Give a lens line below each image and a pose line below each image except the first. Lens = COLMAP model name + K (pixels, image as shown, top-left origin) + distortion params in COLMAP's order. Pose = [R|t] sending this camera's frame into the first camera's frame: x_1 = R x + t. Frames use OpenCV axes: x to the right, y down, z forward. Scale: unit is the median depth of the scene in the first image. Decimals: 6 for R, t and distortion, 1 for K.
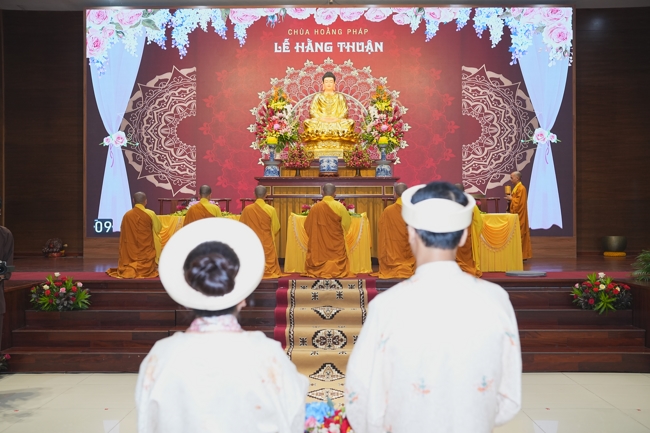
lens RADIAL K [[646.5, 0, 325.0], [0, 646.5, 216.5], [0, 0, 1]] dist [-0.084297, 0.215234]
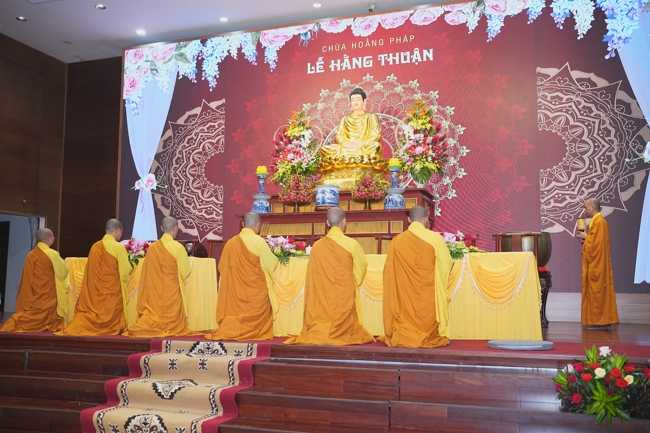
lens RADIAL K [[646.5, 0, 325.0], [0, 646.5, 216.5], [0, 0, 1]] dist [-0.084297, 0.215234]
pose [[0.945168, -0.026763, -0.325485, 0.218521], [-0.005054, 0.995319, -0.096516, 0.016768], [0.326544, 0.092869, 0.940608, 0.217412]]
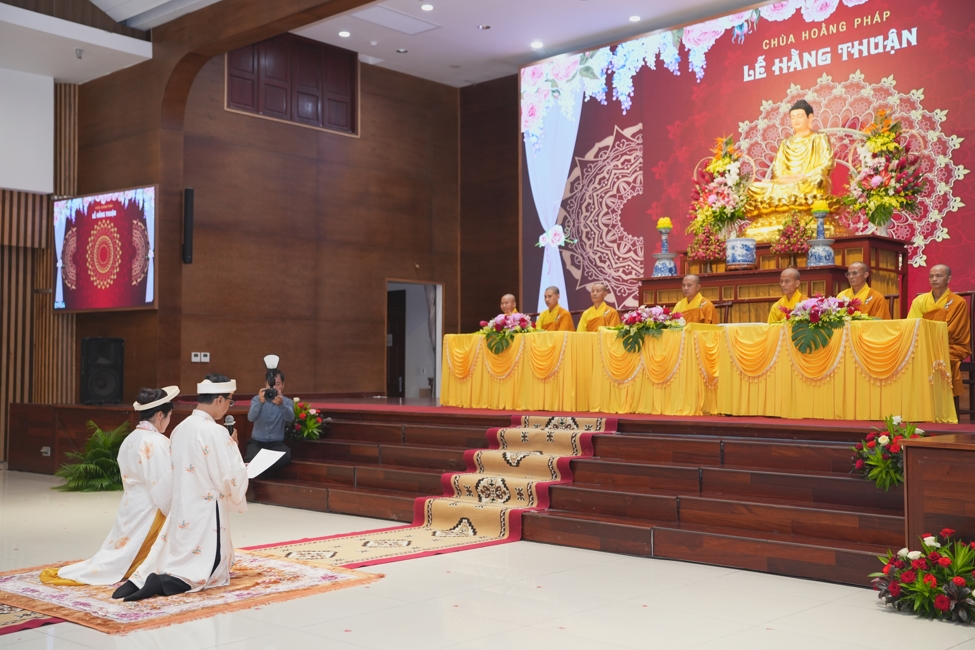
lens RADIAL K [[1089.5, 0, 487.5], [0, 1089.5, 325.0], [0, 0, 1]] dist [-0.010529, 0.297859]
pose [[0.737811, -0.026326, -0.674494, 0.460123], [0.005872, 0.999452, -0.032586, 0.021044], [0.674982, 0.020081, 0.737561, 0.030816]]
